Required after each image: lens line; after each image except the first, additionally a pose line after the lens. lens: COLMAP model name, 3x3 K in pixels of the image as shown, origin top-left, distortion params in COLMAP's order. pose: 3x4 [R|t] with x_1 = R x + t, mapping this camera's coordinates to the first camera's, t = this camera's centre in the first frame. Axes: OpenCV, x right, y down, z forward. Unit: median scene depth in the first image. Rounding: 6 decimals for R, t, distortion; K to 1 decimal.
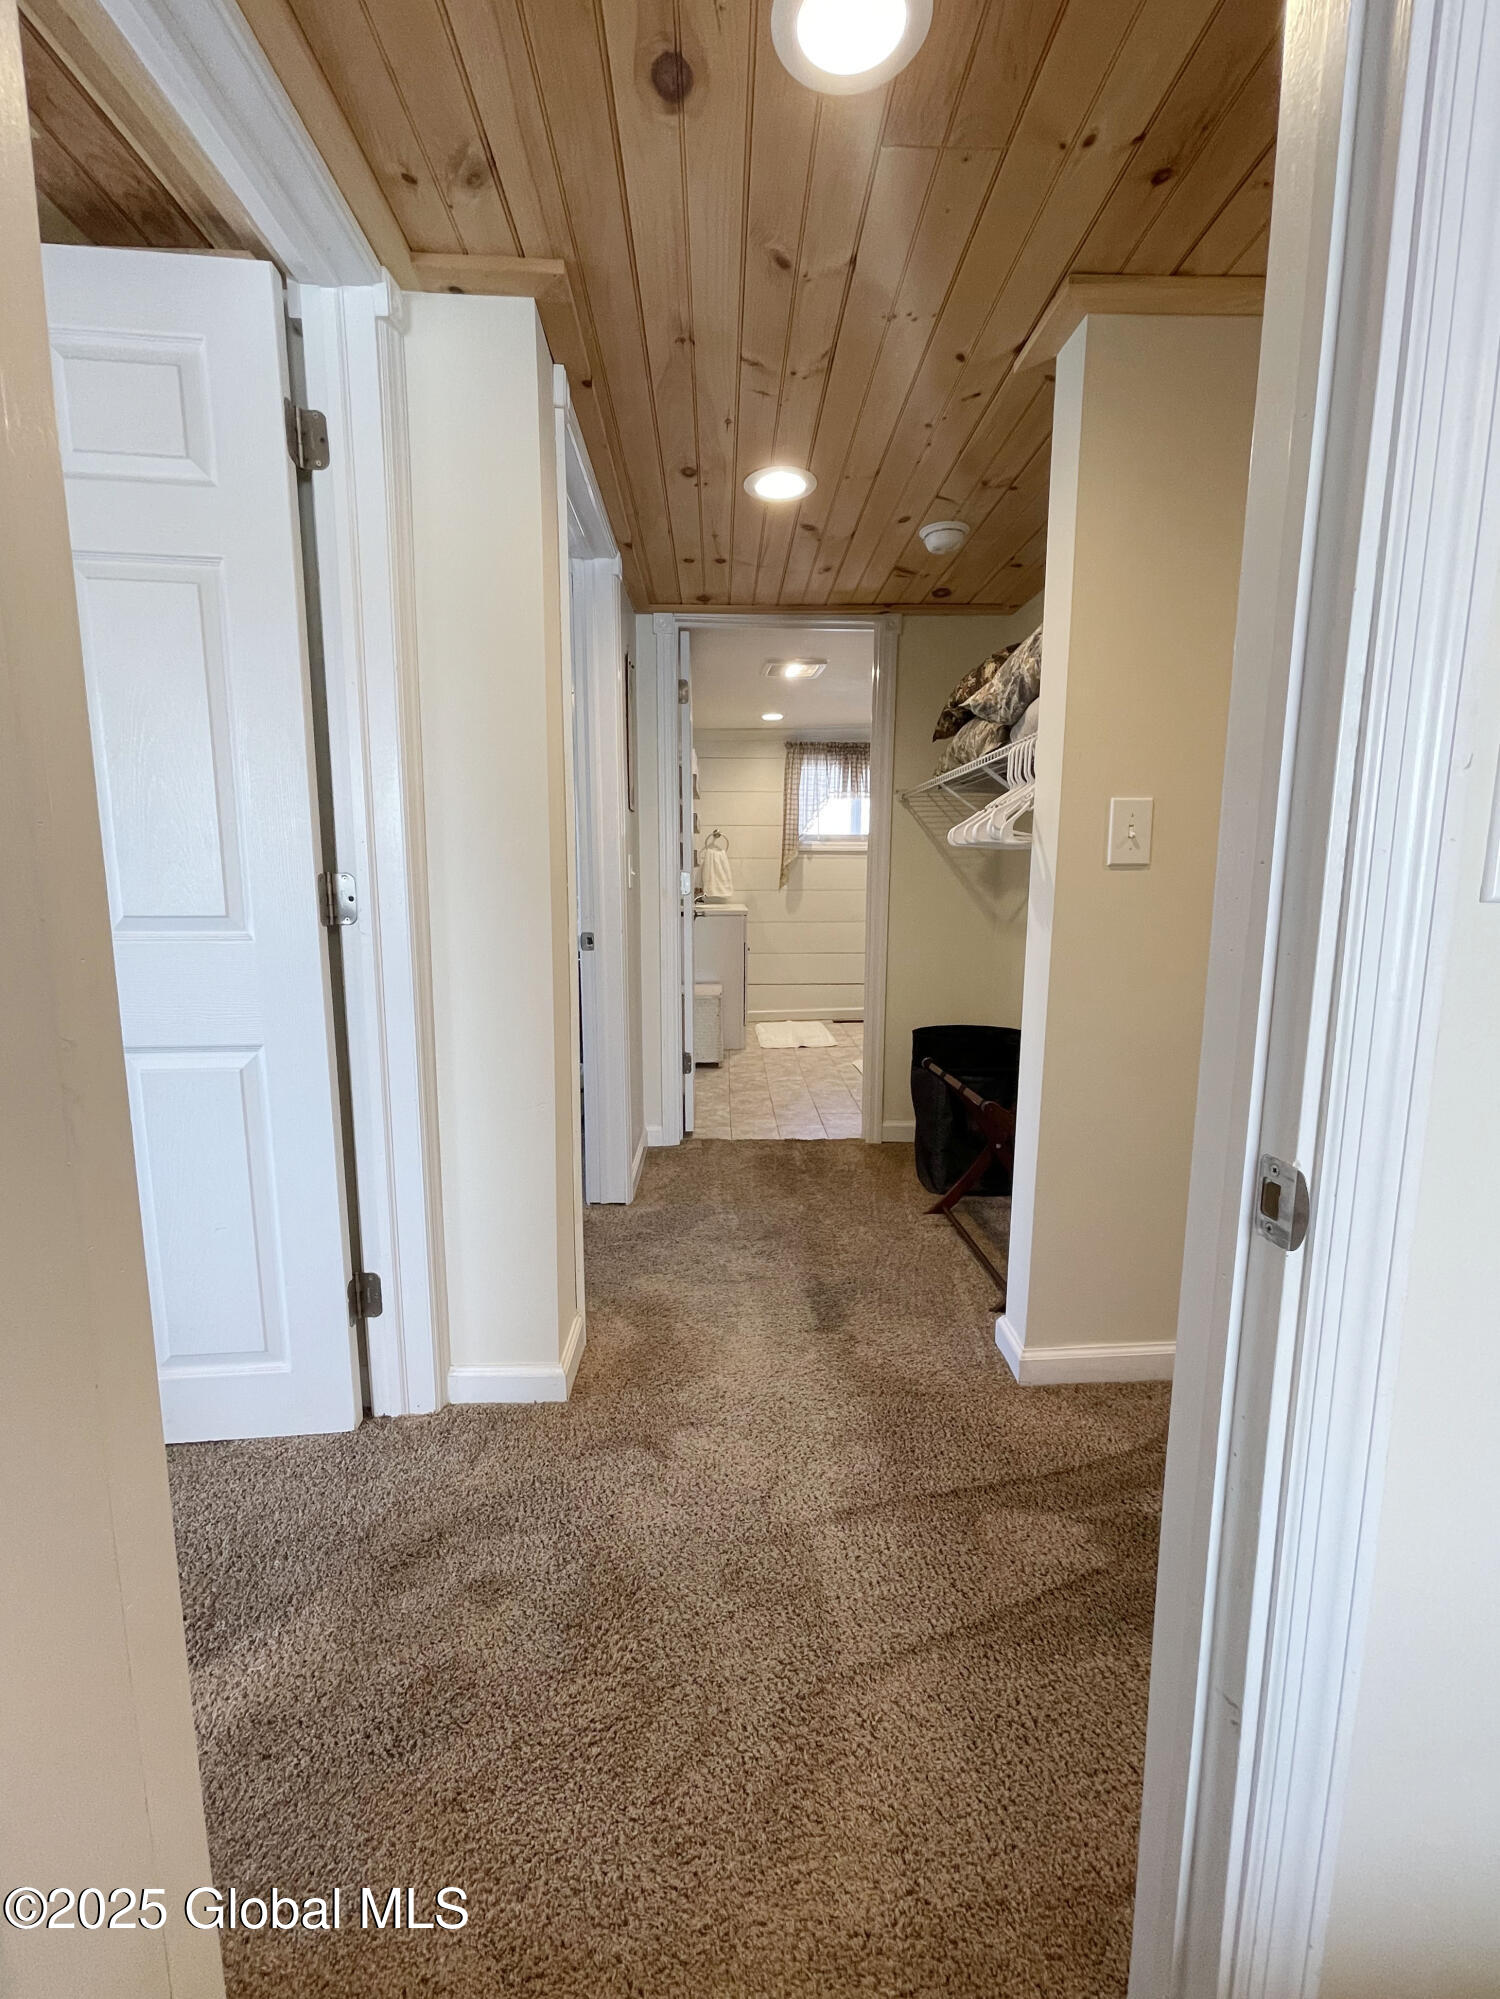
lens RADIAL K [[802.2, 0, 736.7], [0, 802.2, 994.3], [0, 0, 1]] dist [0.001113, -0.001429]
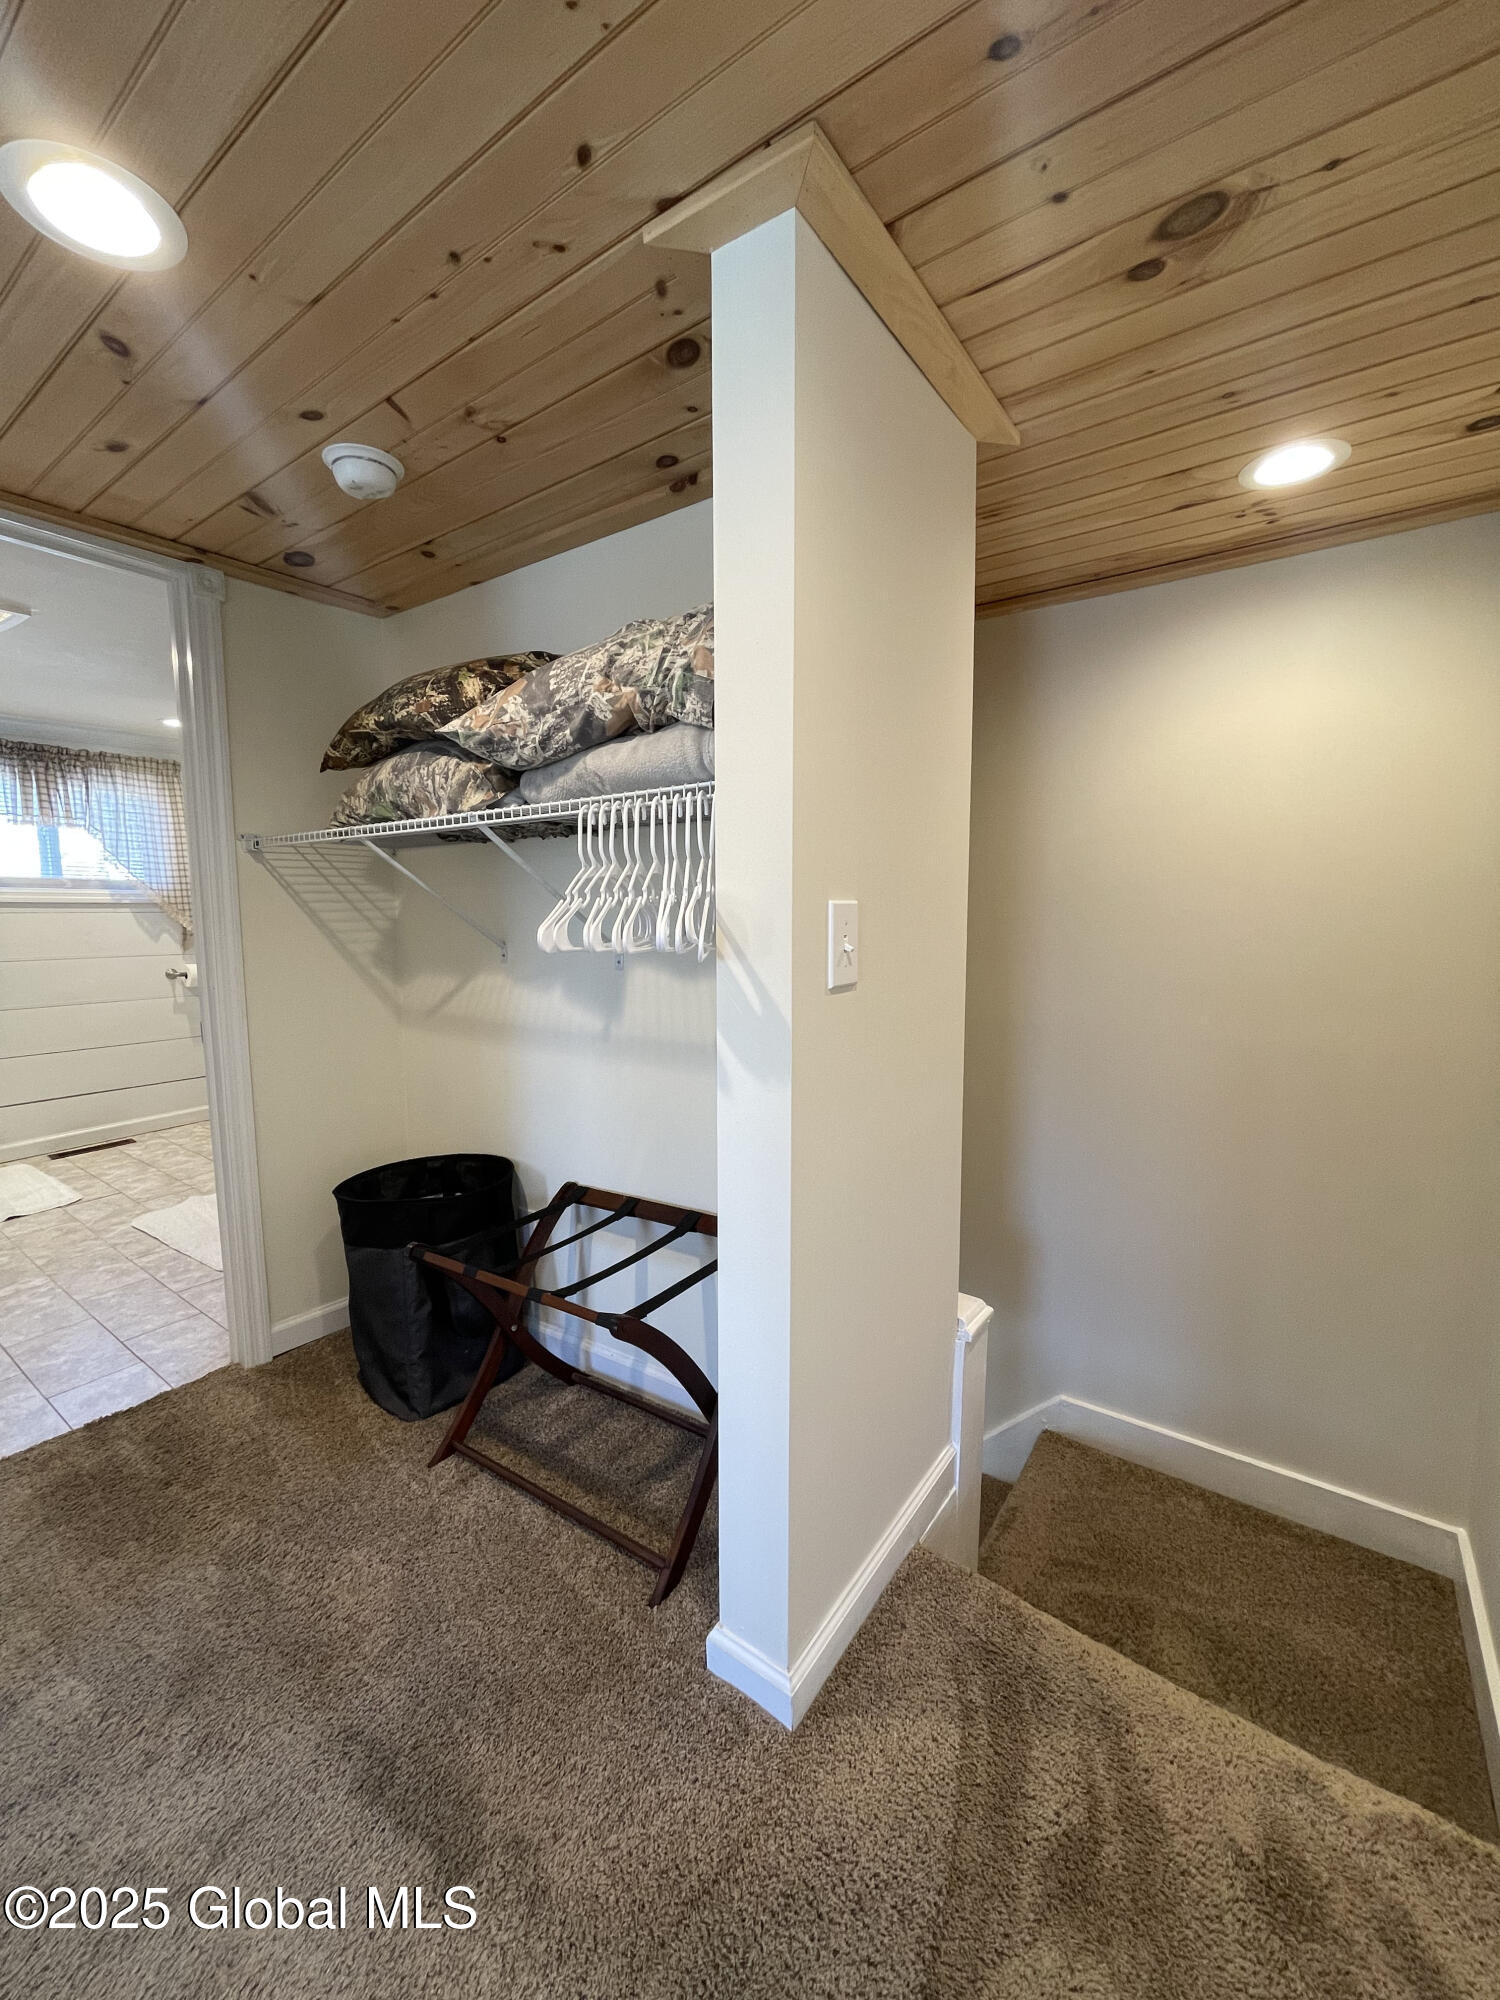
lens RADIAL K [[802.6, 0, 746.9], [0, 802.6, 996.5], [0, 0, 1]] dist [0.001113, -0.001429]
pose [[0.611277, -0.095198, 0.785670, -0.087385], [0.128311, 0.991526, 0.020311, -0.090265], [-0.780946, 0.088394, 0.618312, 0.302882]]
